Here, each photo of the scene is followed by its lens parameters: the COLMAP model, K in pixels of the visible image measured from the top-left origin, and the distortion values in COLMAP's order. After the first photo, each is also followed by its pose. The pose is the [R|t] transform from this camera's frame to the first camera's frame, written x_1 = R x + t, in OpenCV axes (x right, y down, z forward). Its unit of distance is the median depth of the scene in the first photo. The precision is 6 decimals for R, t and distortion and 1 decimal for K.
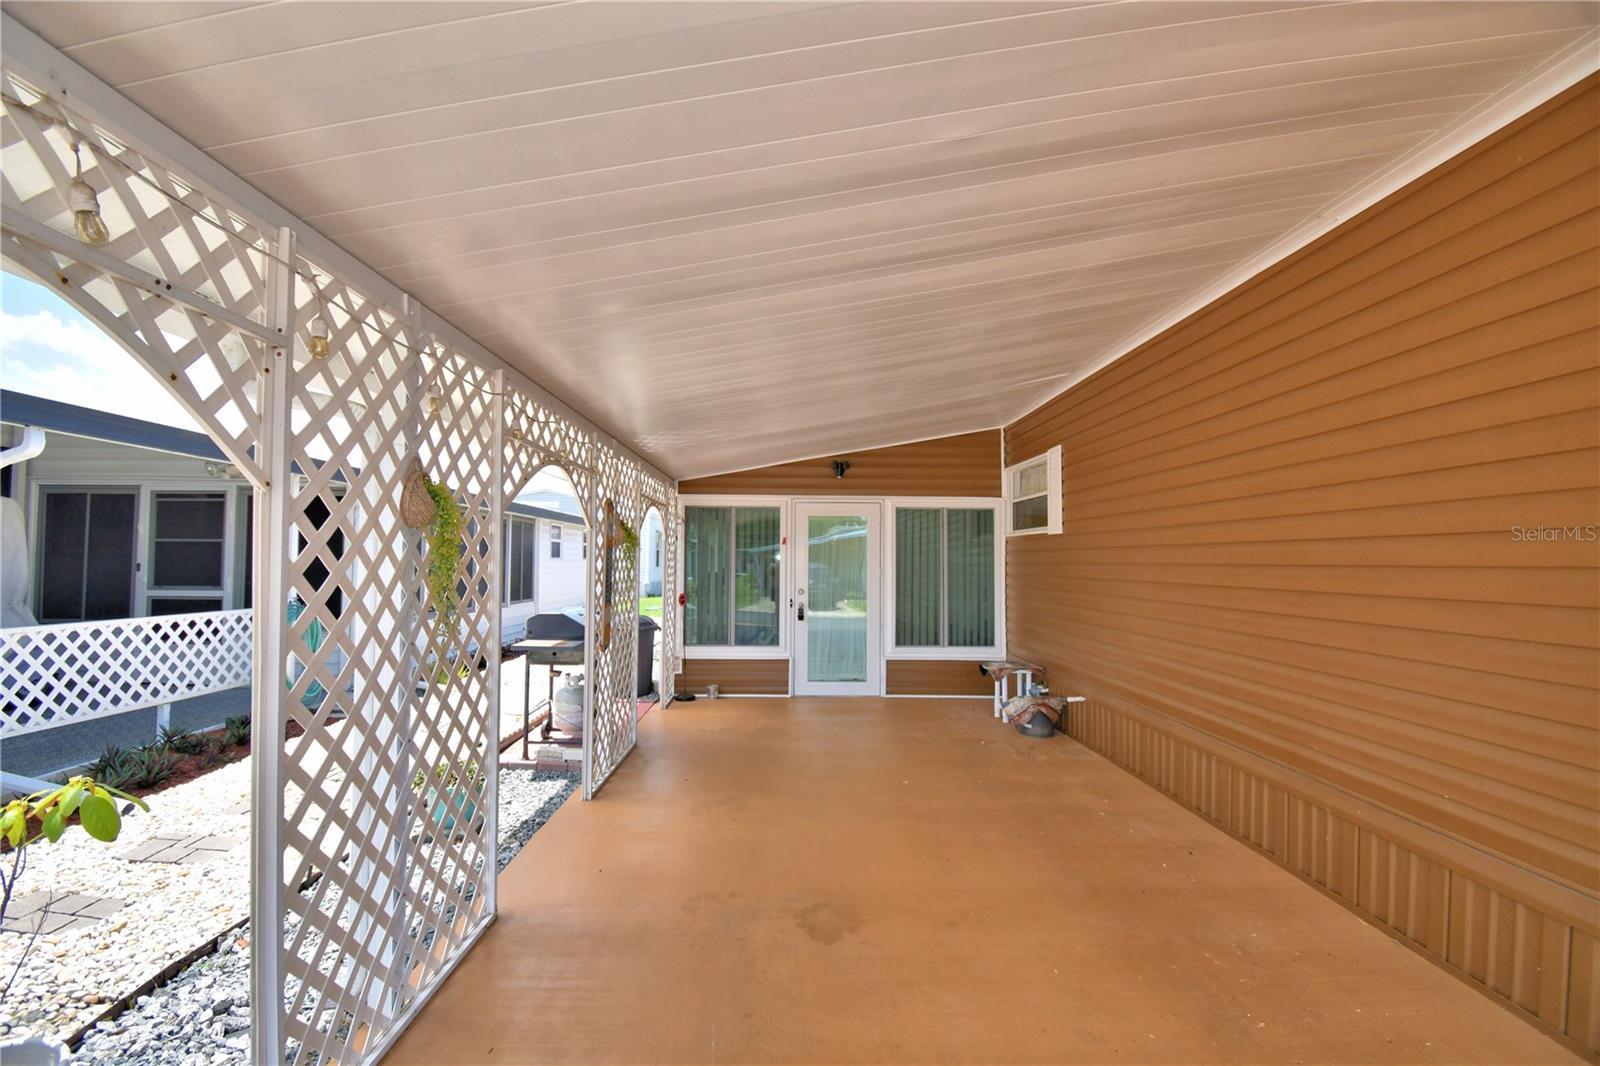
lens RADIAL K [[699.9, 0, 796.5], [0, 699.9, 539.1], [0, 0, 1]] dist [0.023913, -0.027920]
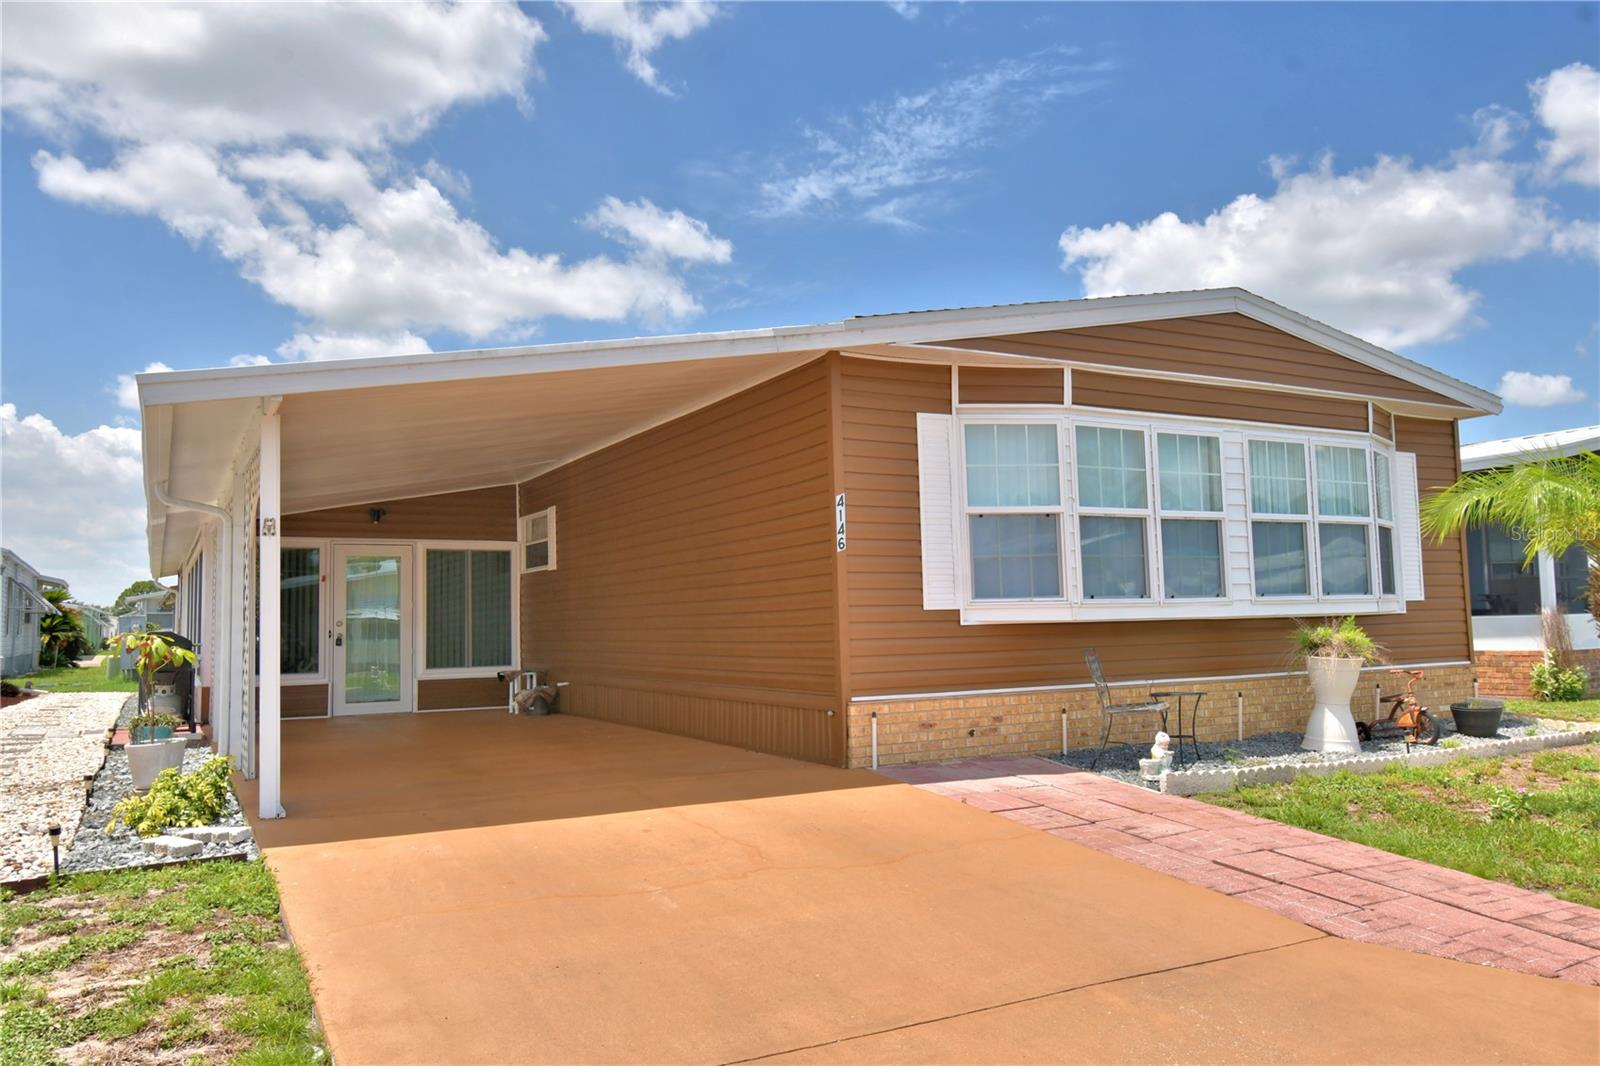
lens RADIAL K [[1163.5, 0, 790.4], [0, 1163.5, 522.9], [0, 0, 1]] dist [-0.000787, -0.005320]
pose [[0.884679, 0.014917, 0.465962, -0.226192], [0.015036, 0.998055, -0.060498, 0.037434], [-0.465958, 0.060528, 0.882734, -0.995298]]
